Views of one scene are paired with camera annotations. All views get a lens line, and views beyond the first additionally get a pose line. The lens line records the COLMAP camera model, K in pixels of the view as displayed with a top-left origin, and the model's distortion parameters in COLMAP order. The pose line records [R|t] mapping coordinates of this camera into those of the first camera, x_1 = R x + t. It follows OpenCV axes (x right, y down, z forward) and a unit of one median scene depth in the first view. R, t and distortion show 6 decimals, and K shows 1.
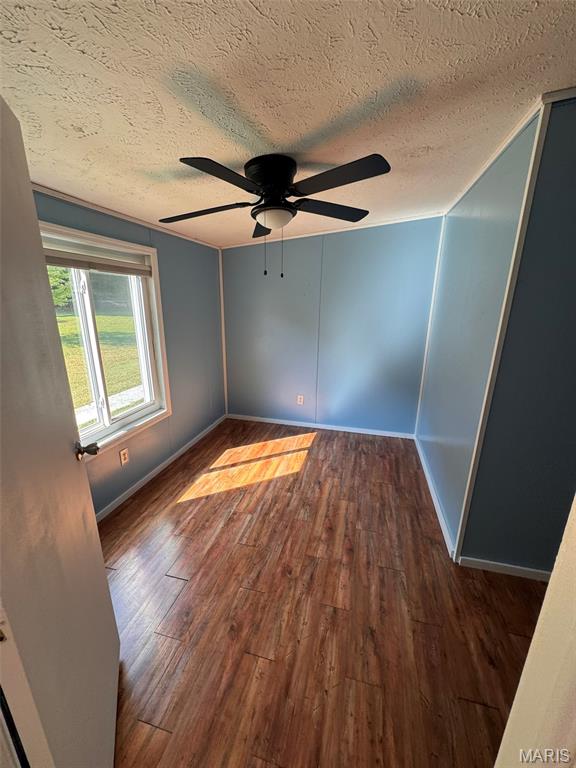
lens RADIAL K [[306.8, 0, 288.0], [0, 306.8, 384.0], [0, 0, 1]] dist [-0.001882, -0.000187]
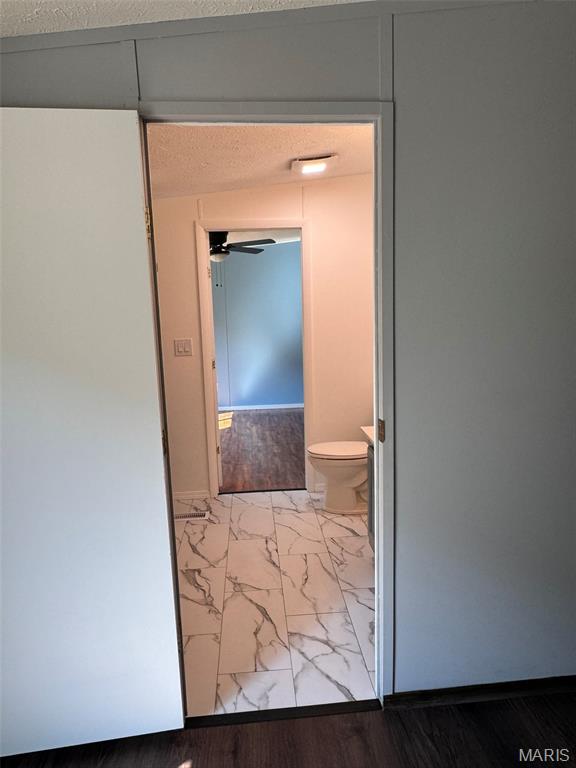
lens RADIAL K [[513.1, 0, 288.0], [0, 513.1, 384.0], [0, 0, 1]] dist [-0.002260, 0.002675]
pose [[0.941991, -0.087442, 0.324048, -0.474825], [0.125962, 0.986999, -0.099831, 0.392916], [-0.311106, 0.134857, 0.940759, -1.303660]]
